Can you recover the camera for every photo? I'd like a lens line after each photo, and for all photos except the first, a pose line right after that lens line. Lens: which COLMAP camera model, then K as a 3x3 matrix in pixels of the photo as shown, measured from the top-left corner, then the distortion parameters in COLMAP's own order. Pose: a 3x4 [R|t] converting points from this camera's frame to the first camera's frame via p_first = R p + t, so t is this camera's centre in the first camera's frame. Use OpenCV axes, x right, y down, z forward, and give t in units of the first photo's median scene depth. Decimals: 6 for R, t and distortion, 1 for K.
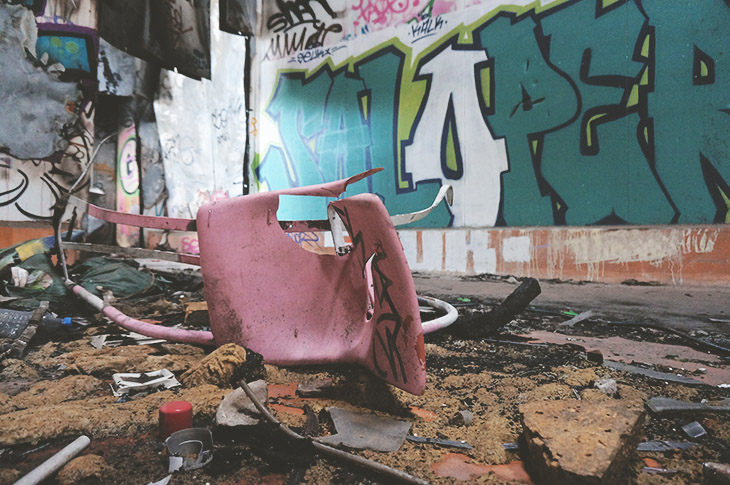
lens RADIAL K [[493.6, 0, 361.5], [0, 493.6, 243.6], [0, 0, 1]] dist [-0.042922, 0.014193]
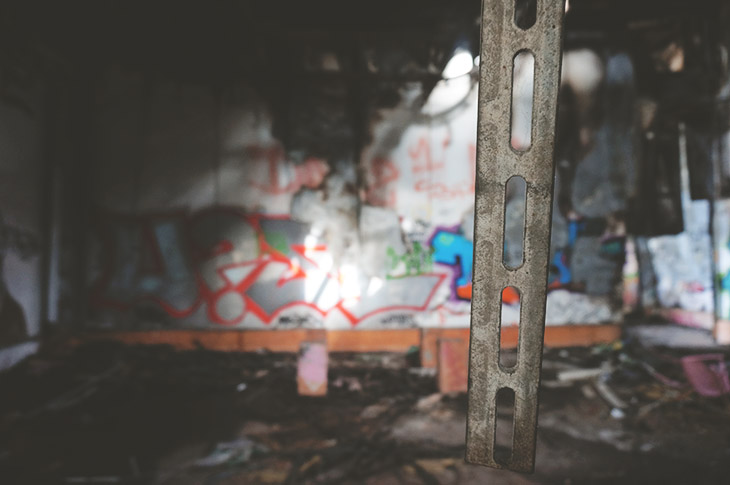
lens RADIAL K [[493.6, 0, 365.2], [0, 493.6, 242.4], [0, 0, 1]] dist [-0.042922, 0.014193]
pose [[0.617959, -0.045526, -0.784891, 0.437354], [0.015445, 0.998832, -0.045775, -0.299506], [0.786058, 0.016165, 0.617941, -1.218211]]
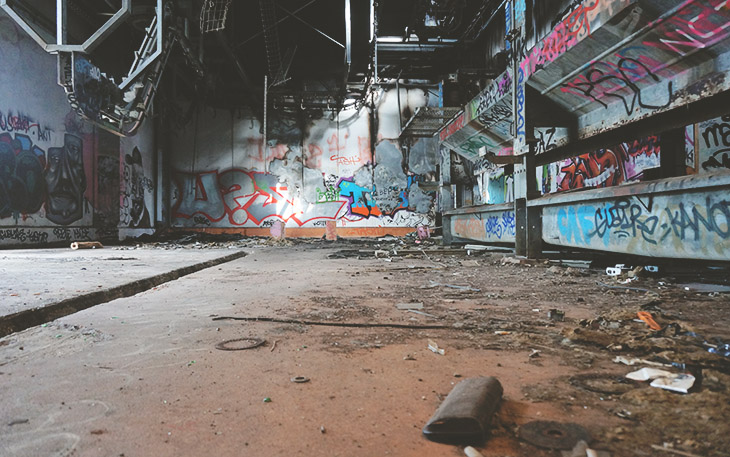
lens RADIAL K [[507.2, 0, 371.0], [0, 507.2, 235.1], [0, 0, 1]] dist [-0.057687, 0.028856]
pose [[0.632286, 0.000345, -0.774735, 2.491352], [0.010970, 0.999896, 0.009398, -0.009509], [0.774657, -0.014441, 0.632216, -2.236266]]
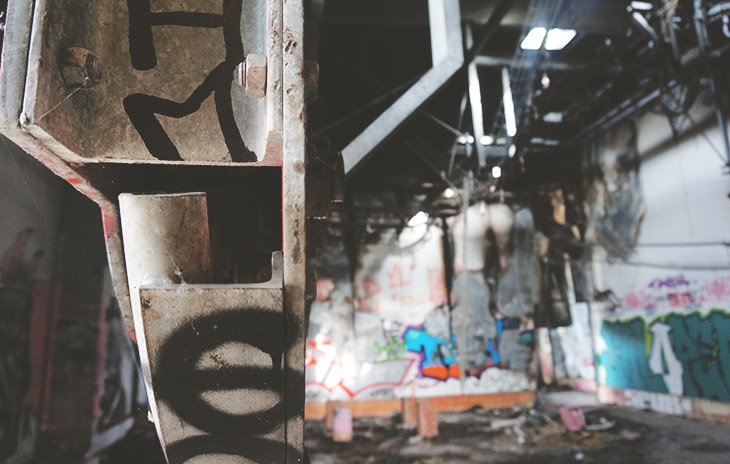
lens RADIAL K [[503.3, 0, 366.9], [0, 503.3, 236.0], [0, 0, 1]] dist [-0.034598, 0.008253]
pose [[0.703445, -0.168931, -0.690382, 1.017487], [0.036973, 0.978726, -0.201814, -0.380152], [0.709788, 0.116440, 0.694725, -2.049349]]
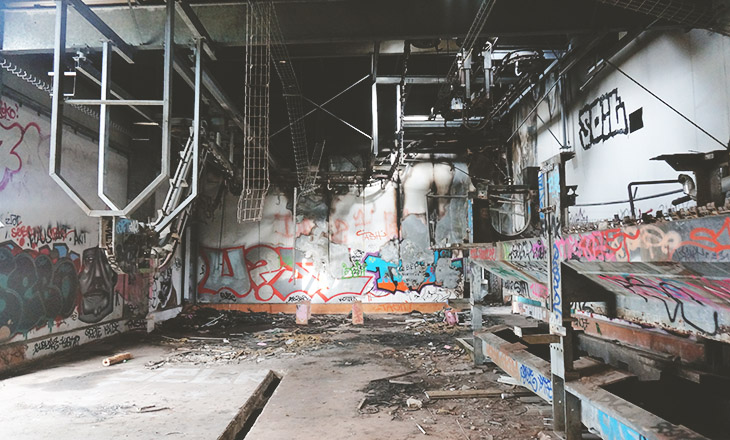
lens RADIAL K [[514.9, 0, 365.6], [0, 514.9, 225.9], [0, 0, 1]] dist [-0.054063, 0.026055]
pose [[0.587922, -0.068997, -0.805970, 2.501162], [0.011542, 0.996970, -0.076929, -0.351081], [0.808835, 0.035926, 0.586937, -2.270173]]
